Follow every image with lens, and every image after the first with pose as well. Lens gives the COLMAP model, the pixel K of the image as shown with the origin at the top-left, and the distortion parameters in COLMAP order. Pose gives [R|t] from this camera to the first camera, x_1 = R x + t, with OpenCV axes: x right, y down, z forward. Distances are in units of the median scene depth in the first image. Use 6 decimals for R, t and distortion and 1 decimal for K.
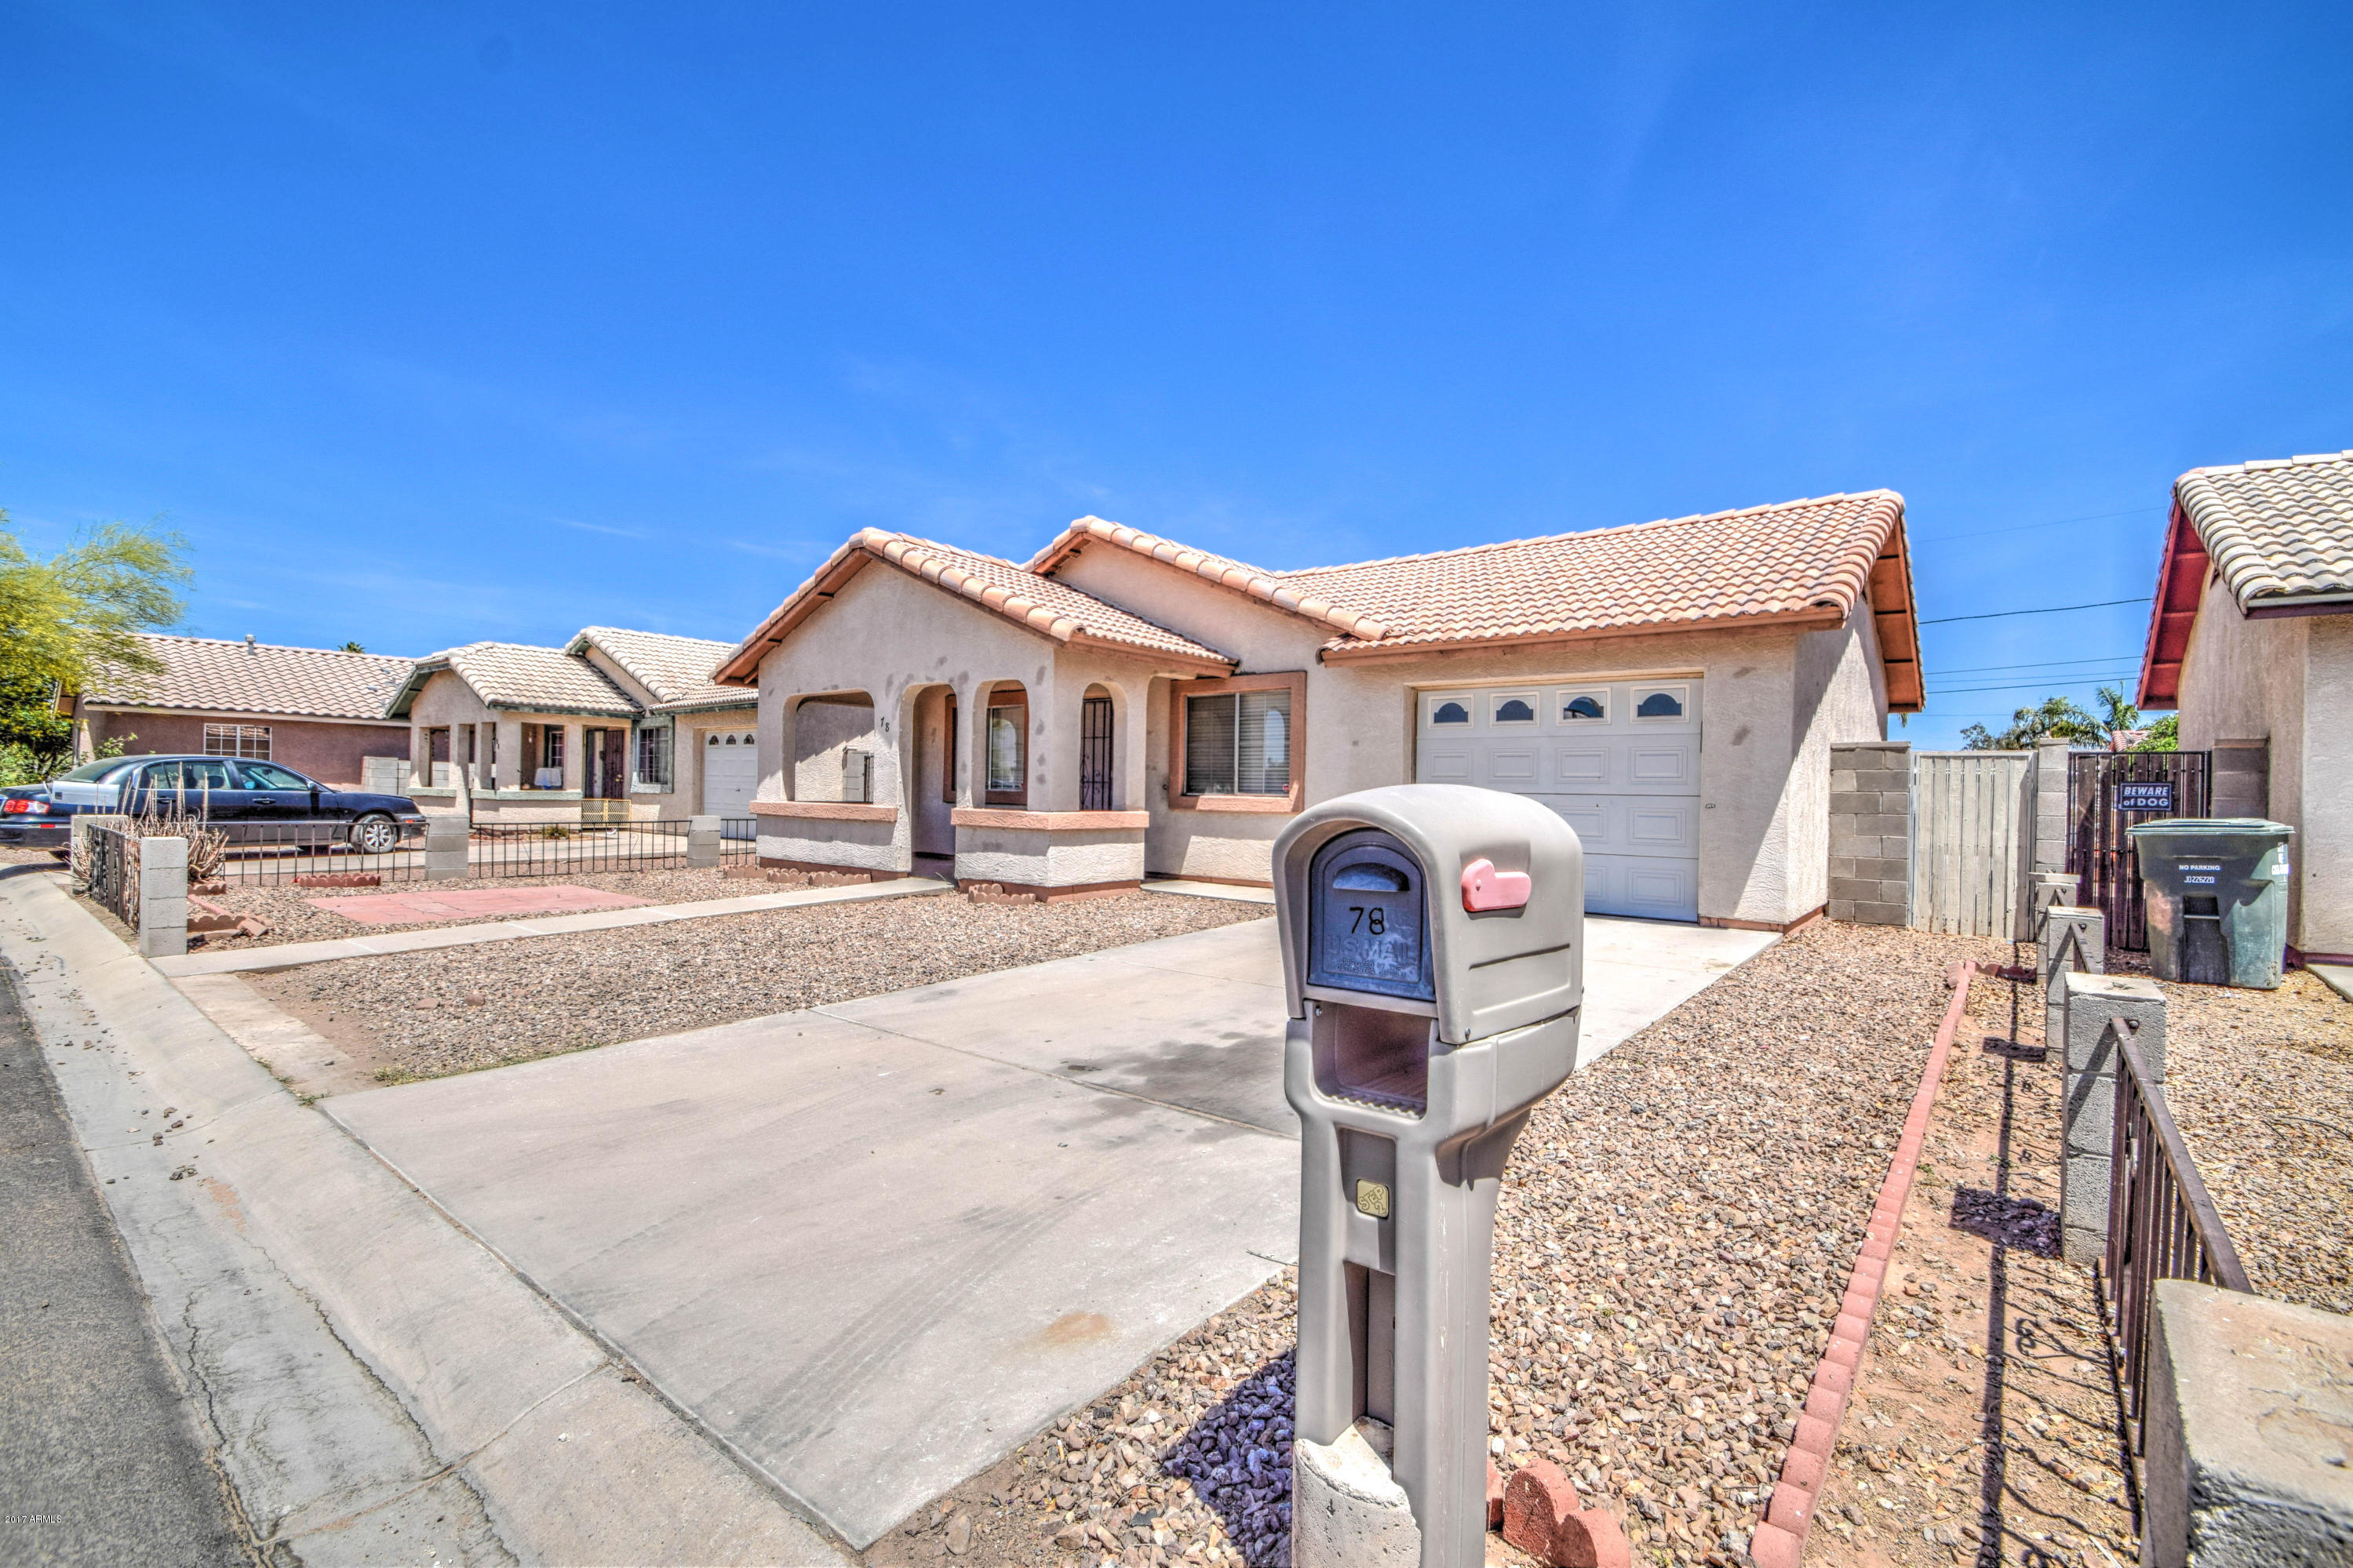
lens RADIAL K [[1045.6, 0, 1165.9], [0, 1045.6, 783.3], [0, 0, 1]] dist [0.007797, -0.012578]
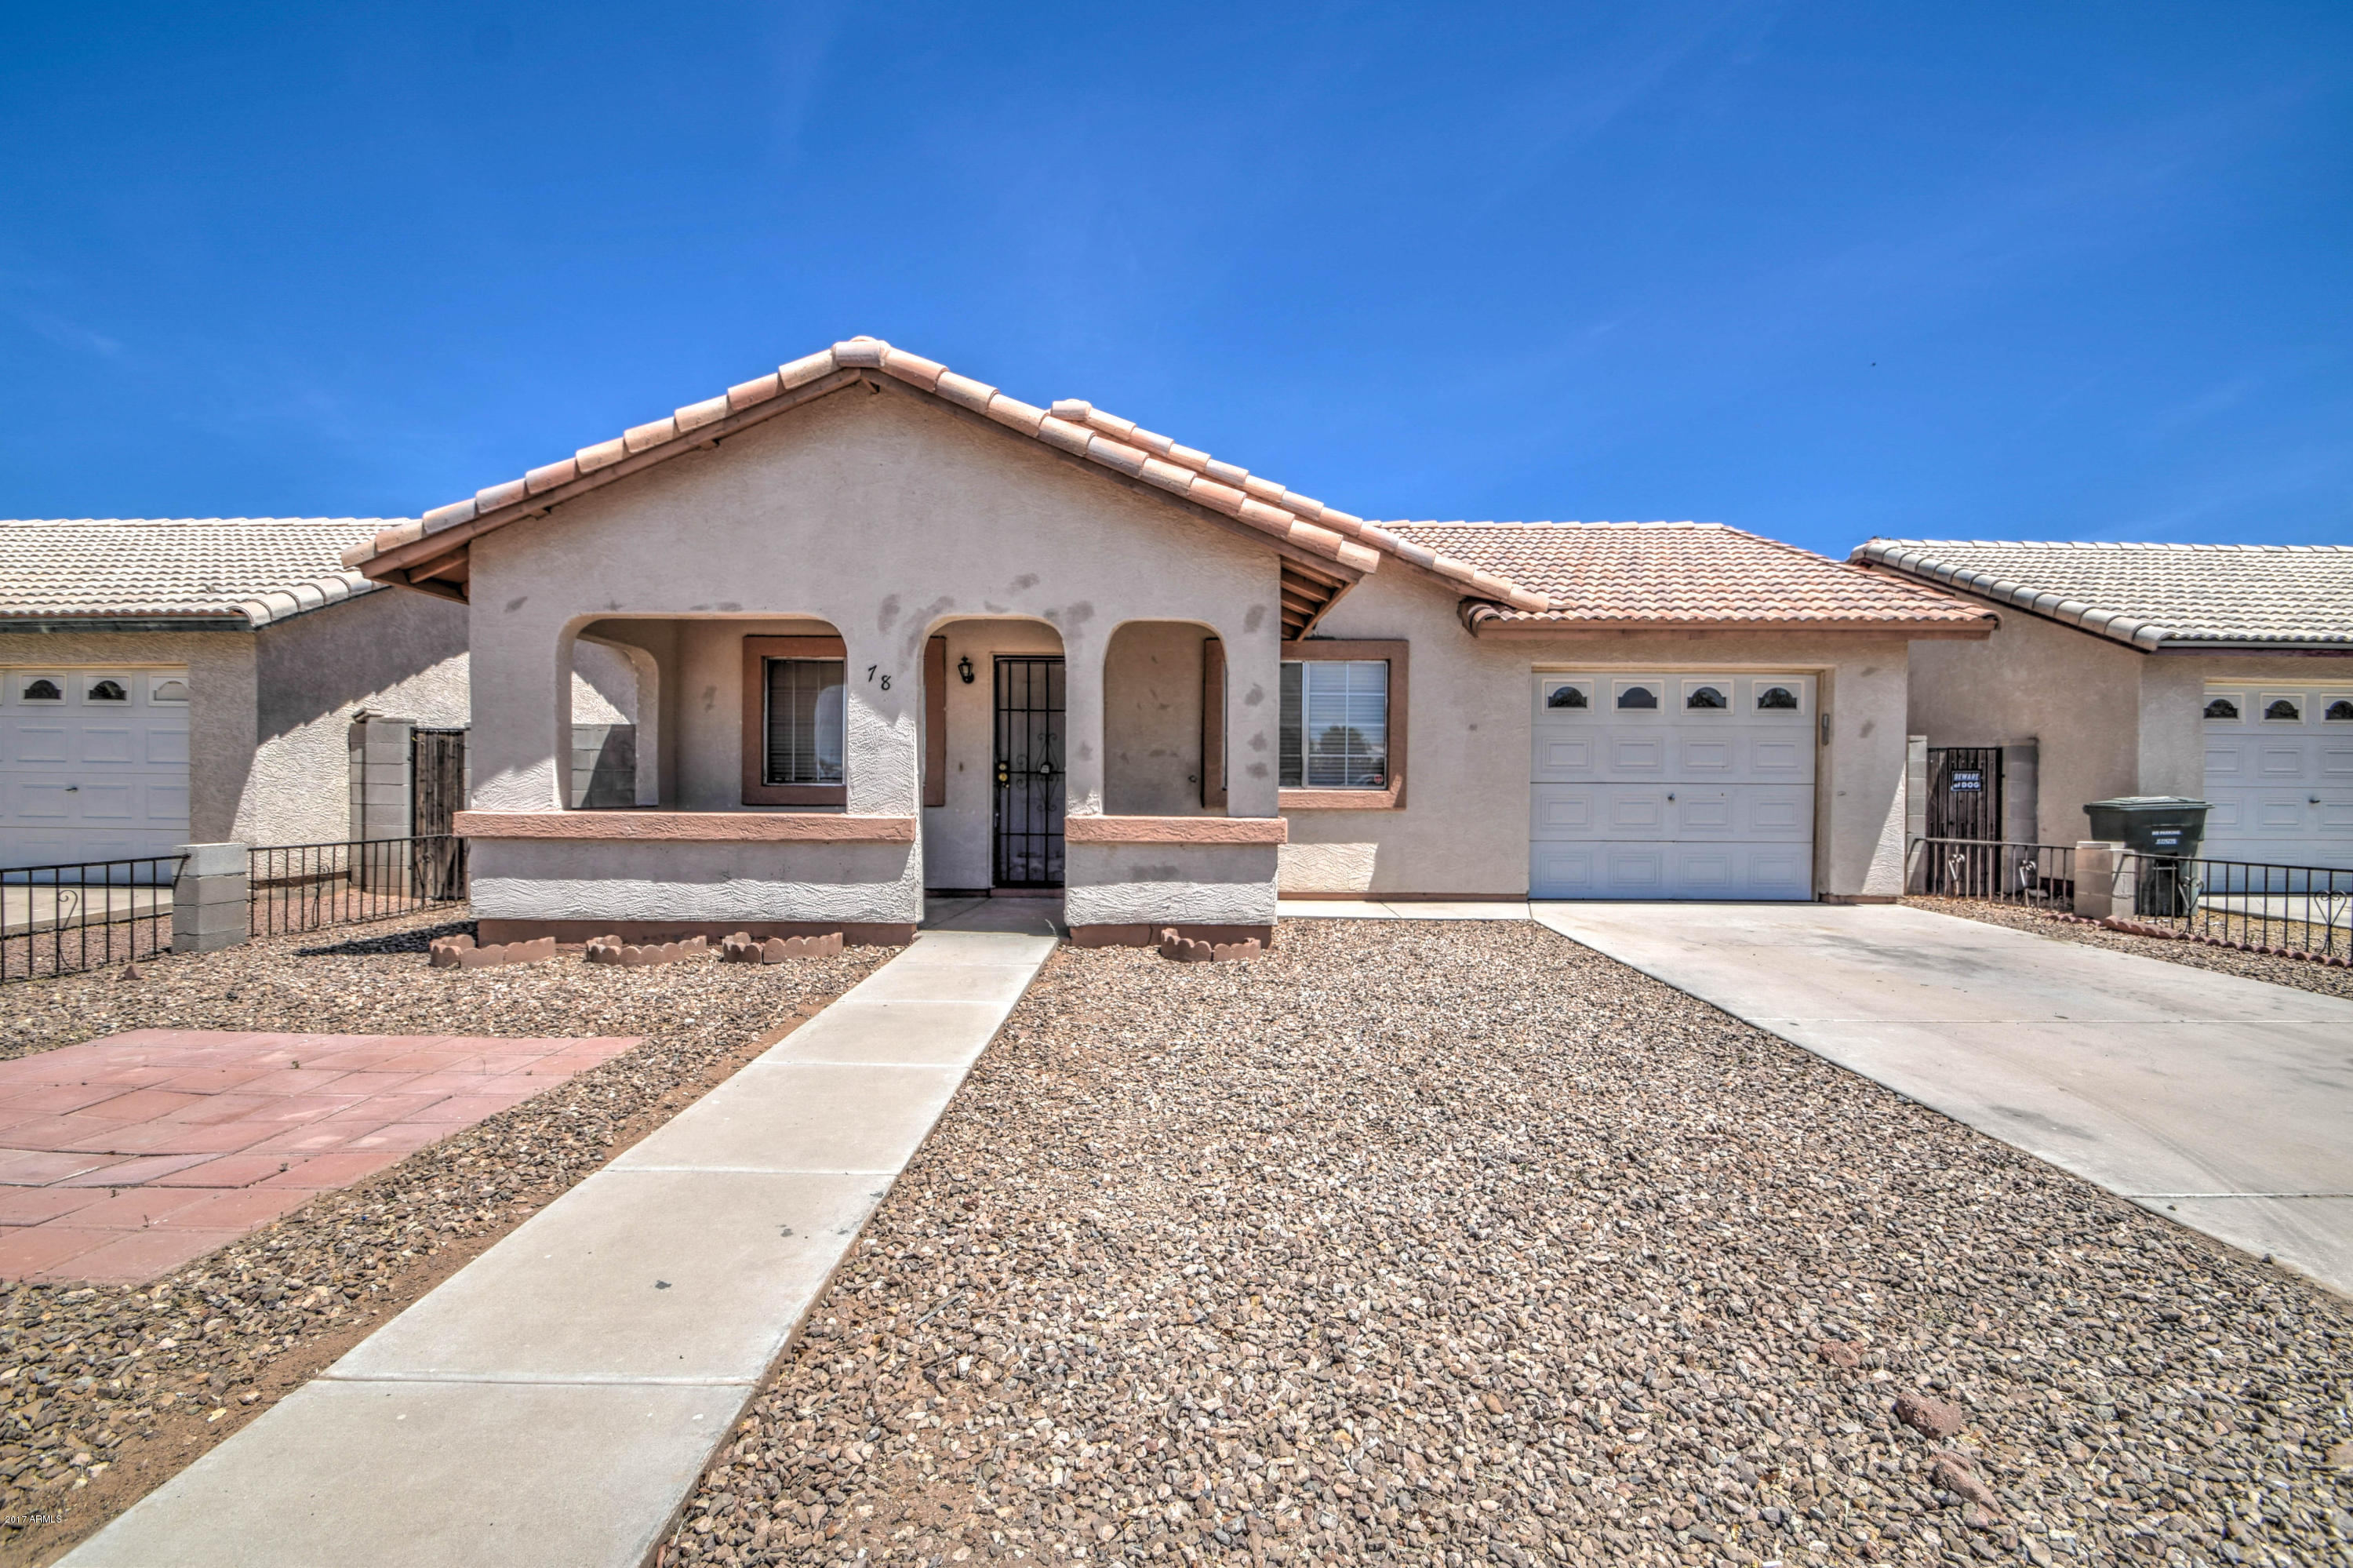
lens RADIAL K [[1045.8, 0, 1171.4], [0, 1045.8, 796.1], [0, 0, 1]] dist [0.007797, -0.012578]
pose [[0.776790, -0.019982, 0.629443, -0.578796], [0.002186, 0.999576, 0.029034, -0.007252], [-0.629756, -0.021177, 0.776504, 0.485392]]
